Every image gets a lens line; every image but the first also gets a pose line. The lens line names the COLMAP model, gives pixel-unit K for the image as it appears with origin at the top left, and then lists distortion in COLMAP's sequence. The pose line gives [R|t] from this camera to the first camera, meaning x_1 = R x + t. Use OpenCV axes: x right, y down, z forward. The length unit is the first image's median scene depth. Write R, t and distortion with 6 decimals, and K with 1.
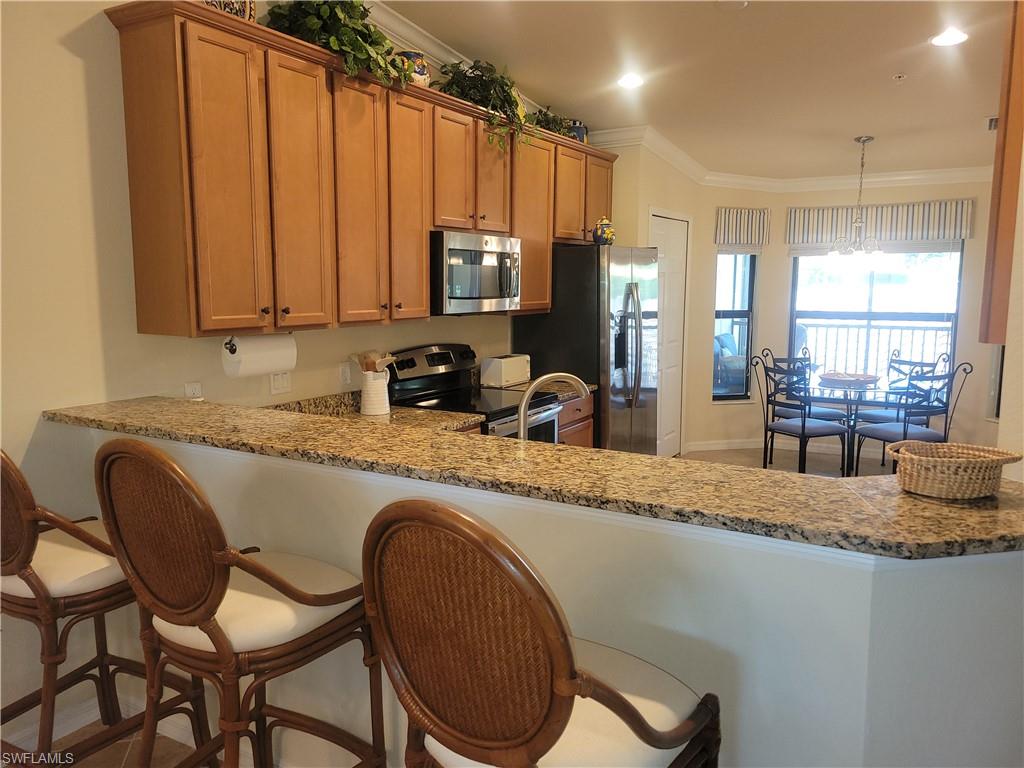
lens RADIAL K [[789.2, 0, 495.6], [0, 789.2, 383.9], [0, 0, 1]] dist [0.056987, -0.003699]
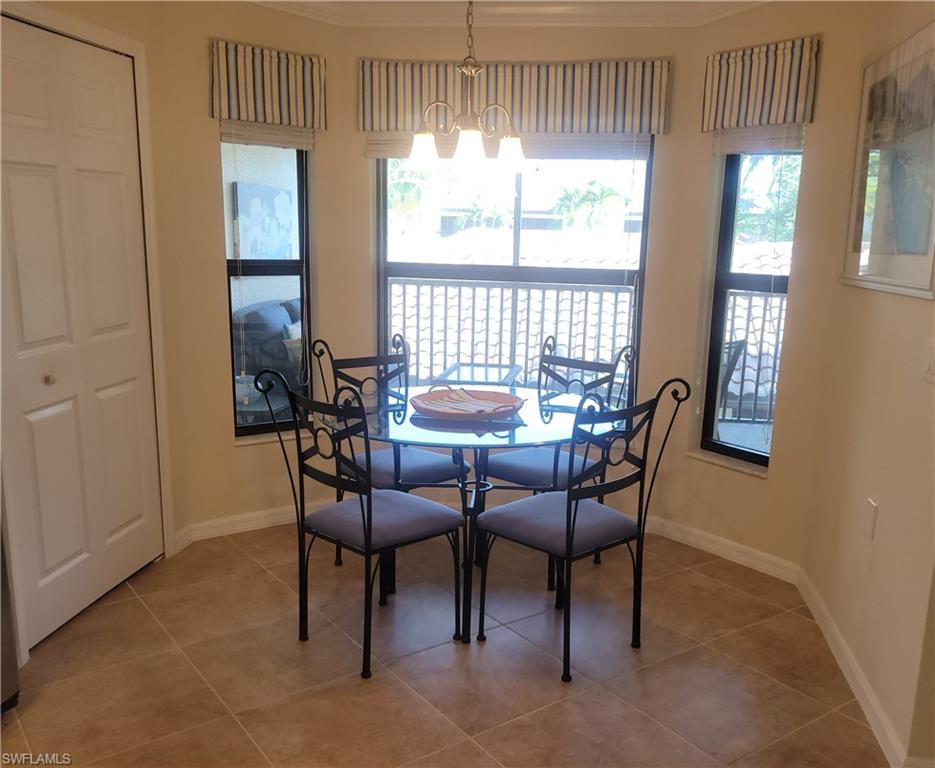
lens RADIAL K [[794.0, 0, 467.5], [0, 794.0, 384.0], [0, 0, 1]] dist [0.062832, 0.001350]
pose [[0.936014, -0.048215, 0.348644, 0.298929], [0.023453, 0.996915, 0.074901, -0.061635], [-0.351180, -0.061932, 0.934258, 0.594739]]
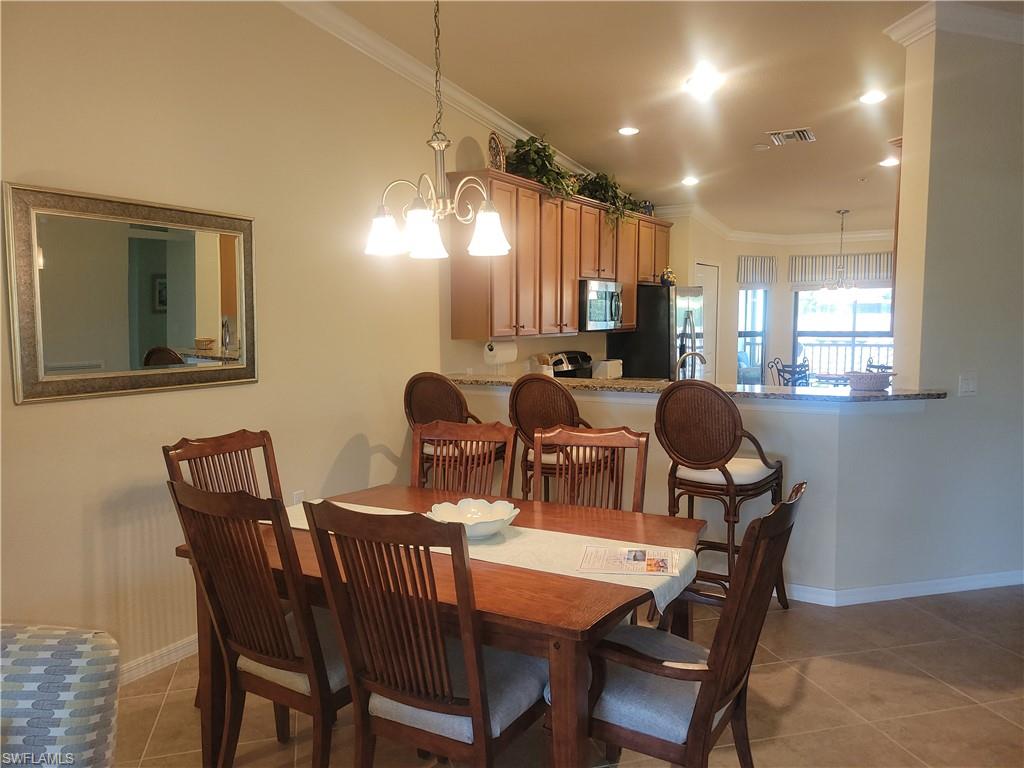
lens RADIAL K [[789.2, 0, 495.6], [0, 789.2, 383.9], [0, 0, 1]] dist [0.056987, -0.003699]
pose [[0.999929, -0.009716, 0.006830, -0.183375], [0.009985, 0.999132, -0.040433, 0.059792], [-0.006431, 0.040498, 0.999159, -0.431631]]
